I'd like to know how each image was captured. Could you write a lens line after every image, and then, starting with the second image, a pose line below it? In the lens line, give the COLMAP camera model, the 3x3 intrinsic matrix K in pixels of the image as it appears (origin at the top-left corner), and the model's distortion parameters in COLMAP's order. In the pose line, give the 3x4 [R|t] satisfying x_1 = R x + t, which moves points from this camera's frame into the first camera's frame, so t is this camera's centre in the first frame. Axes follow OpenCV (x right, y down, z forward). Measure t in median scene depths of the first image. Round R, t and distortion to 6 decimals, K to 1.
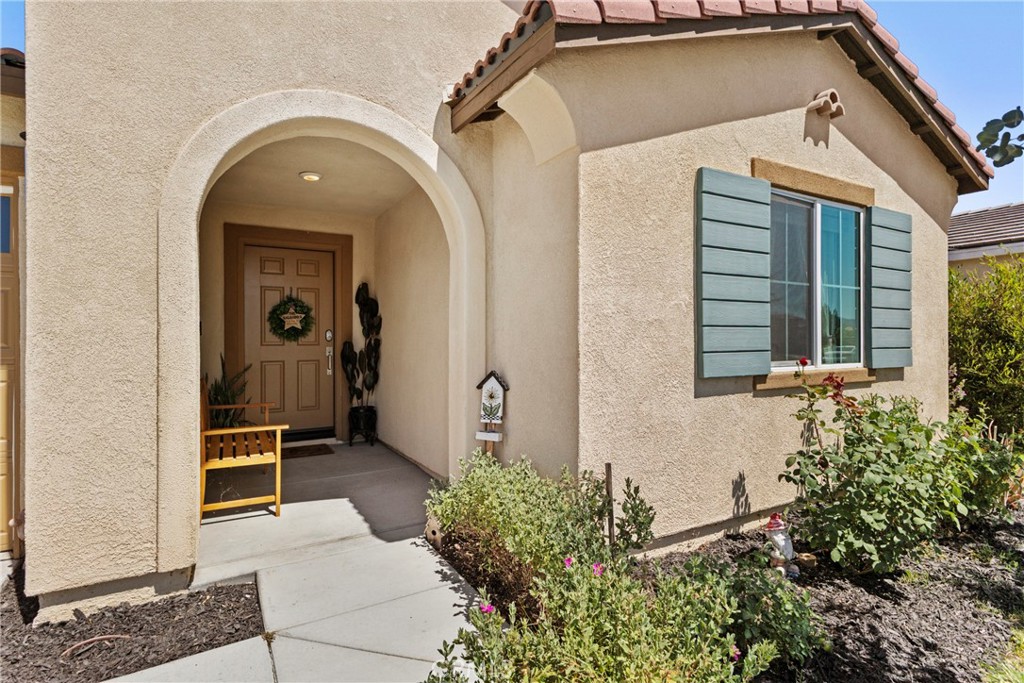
lens RADIAL K [[518.4, 0, 515.3], [0, 518.4, 339.4], [0, 0, 1]] dist [0.002783, 0.000003]
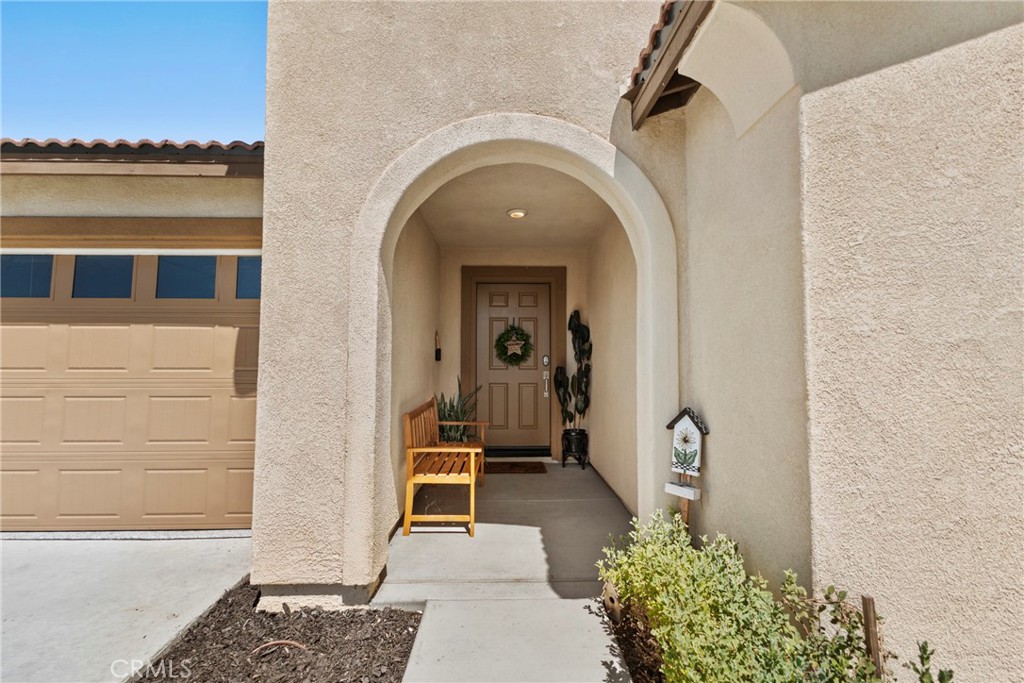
lens RADIAL K [[450.0, 0, 509.2], [0, 450.0, 338.7], [0, 0, 1]] dist [0.005635, -0.000486]
pose [[0.872577, -0.020612, -0.488041, 0.060109], [-0.004644, 0.998714, -0.050482, -0.009940], [0.488454, 0.046316, 0.871360, 0.259961]]
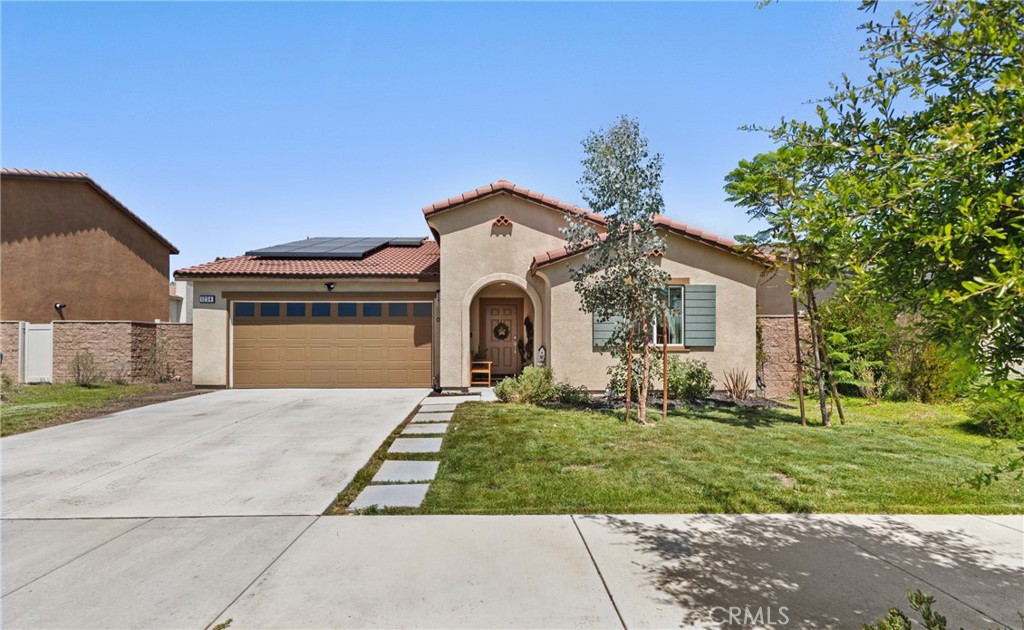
lens RADIAL K [[456.2, 0, 497.7], [0, 456.2, 349.9], [0, 0, 1]] dist [-0.000357, -0.000144]
pose [[0.874770, 0.001826, -0.484535, 1.191306], [-0.000865, 0.999997, 0.002205, 0.086607], [0.484537, -0.001510, 0.874769, -1.832778]]
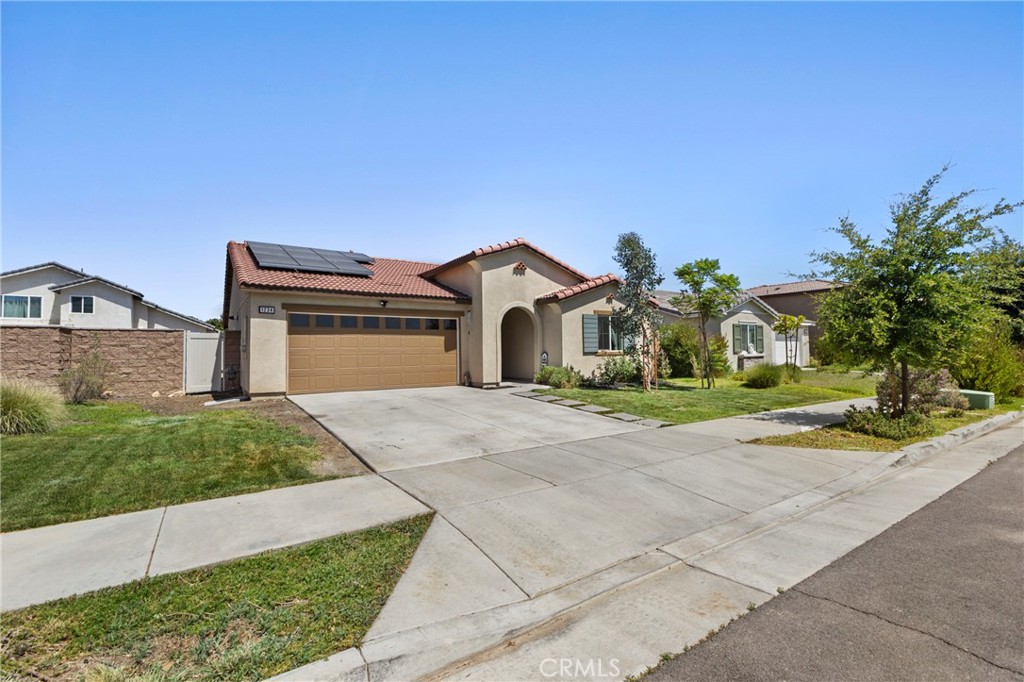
lens RADIAL K [[450.0, 0, 509.2], [0, 450.0, 338.2], [0, 0, 1]] dist [0.005635, -0.000486]
pose [[0.998034, -0.007776, 0.062190, -0.681056], [0.009838, 0.999410, -0.032919, 0.071865], [-0.061897, 0.033466, 0.997521, -3.480297]]
